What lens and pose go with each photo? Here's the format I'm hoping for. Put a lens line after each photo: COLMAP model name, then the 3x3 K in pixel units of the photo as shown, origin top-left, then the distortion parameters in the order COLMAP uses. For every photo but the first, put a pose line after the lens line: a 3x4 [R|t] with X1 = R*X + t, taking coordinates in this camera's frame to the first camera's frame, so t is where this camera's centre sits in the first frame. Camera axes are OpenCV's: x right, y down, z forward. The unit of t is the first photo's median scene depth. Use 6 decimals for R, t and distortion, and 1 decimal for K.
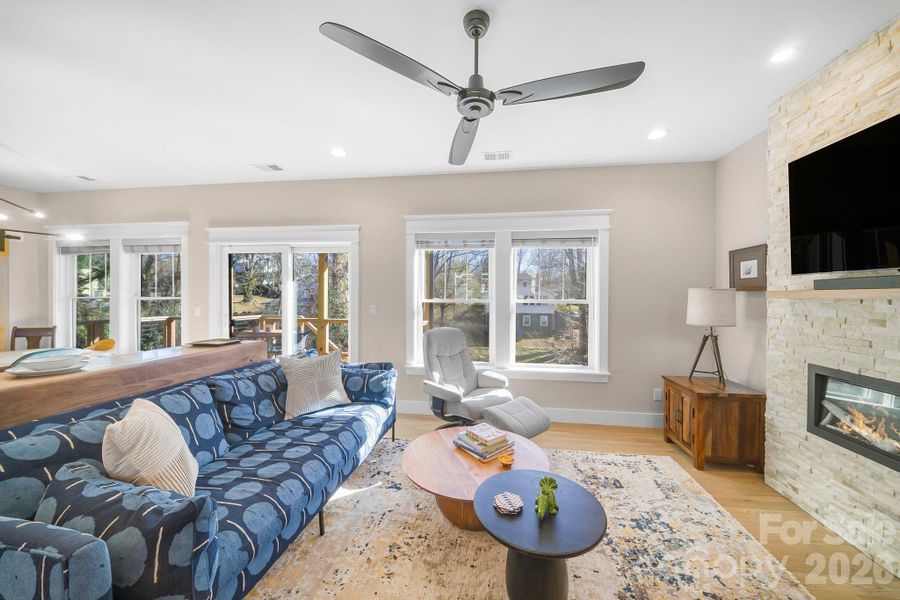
lens RADIAL K [[329.3, 0, 450.0], [0, 329.3, 300.0], [0, 0, 1]] dist [-0.000586, -0.003684]
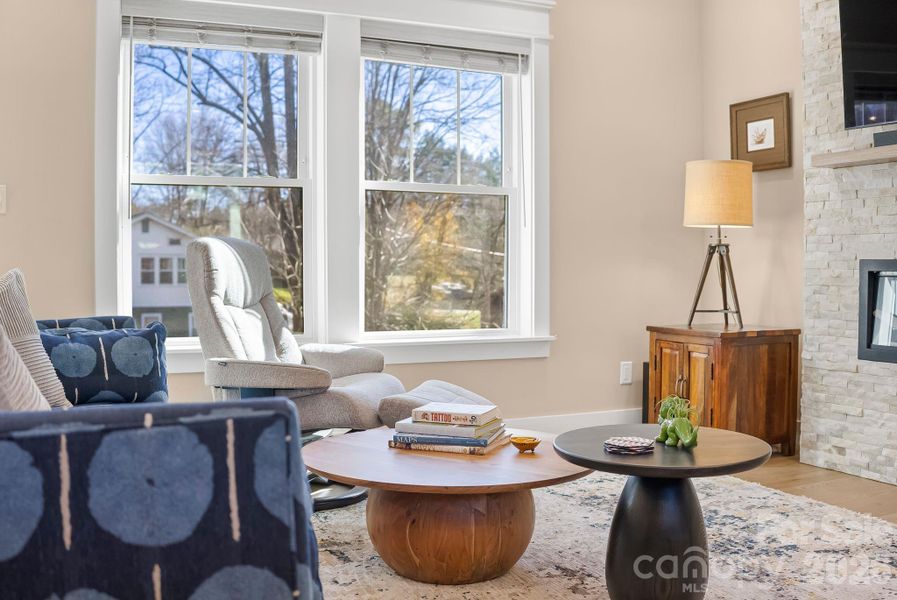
lens RADIAL K [[932.0, 0, 449.7], [0, 932.0, 325.0], [0, 0, 1]] dist [-0.169062, 0.006157]
pose [[0.837672, -0.035555, 0.545016, -0.523599], [0.009780, 0.998695, 0.050120, 0.180334], [-0.546087, -0.036654, 0.836926, -0.090598]]
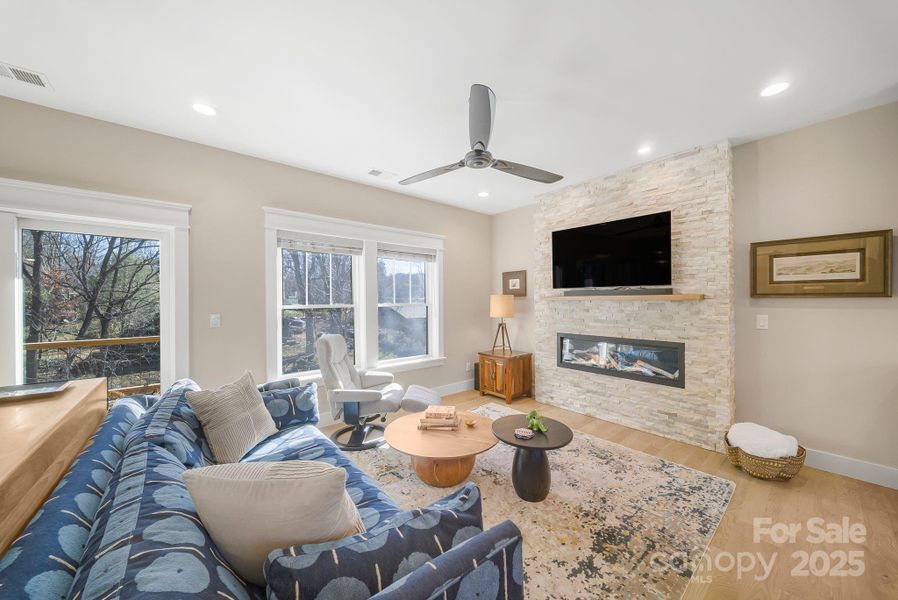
lens RADIAL K [[325.9, 0, 454.7], [0, 325.9, 301.7], [0, 0, 1]] dist [0.000269, -0.000032]
pose [[0.654757, -0.011626, 0.755750, -0.659443], [0.017836, 0.999841, -0.000071, -0.005645], [-0.755629, 0.013526, 0.654860, 0.125722]]
